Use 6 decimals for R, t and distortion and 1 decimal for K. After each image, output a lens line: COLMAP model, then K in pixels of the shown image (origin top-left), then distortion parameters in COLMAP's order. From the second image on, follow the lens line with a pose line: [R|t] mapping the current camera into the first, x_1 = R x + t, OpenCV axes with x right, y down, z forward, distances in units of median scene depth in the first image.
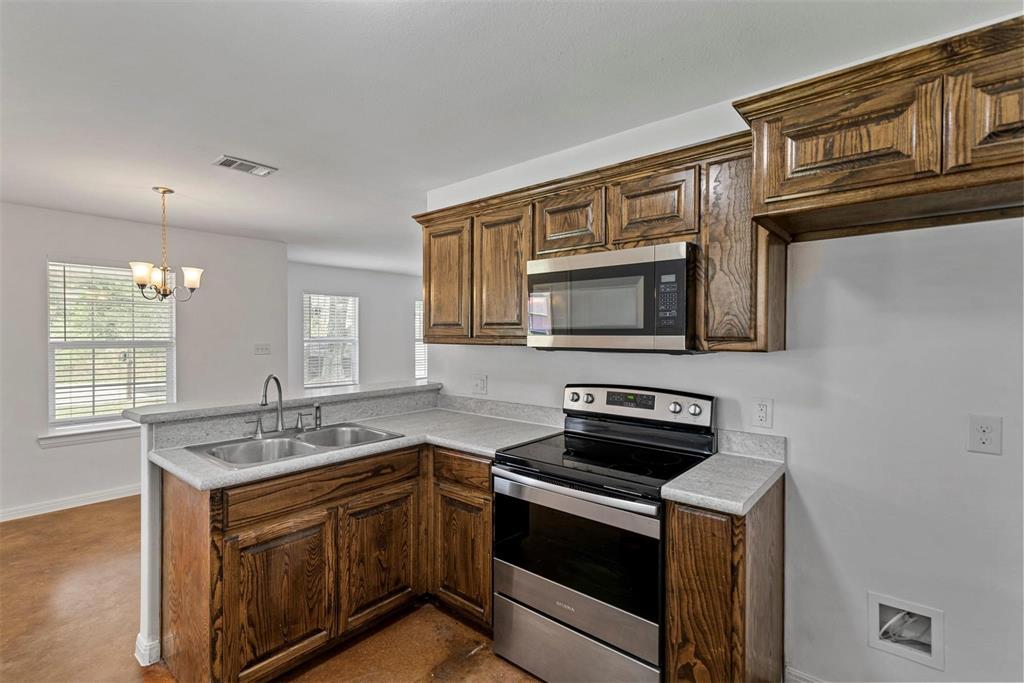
lens RADIAL K [[484.2, 0, 507.0], [0, 484.2, 339.6], [0, 0, 1]] dist [0.003642, -0.000361]
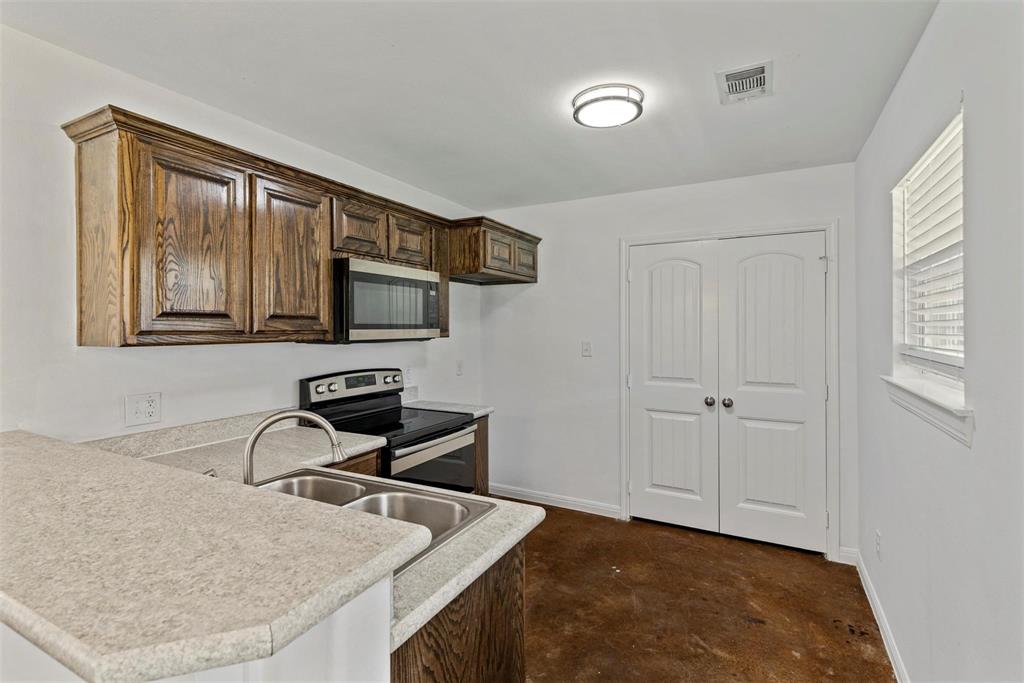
lens RADIAL K [[484.2, 0, 508.2], [0, 484.2, 331.9], [0, 0, 1]] dist [0.003642, -0.000361]
pose [[-0.218875, -0.007299, 0.975726, -1.029358], [0.018436, 0.999763, 0.011614, -0.009317], [-0.975579, 0.020531, -0.218688, 0.888773]]
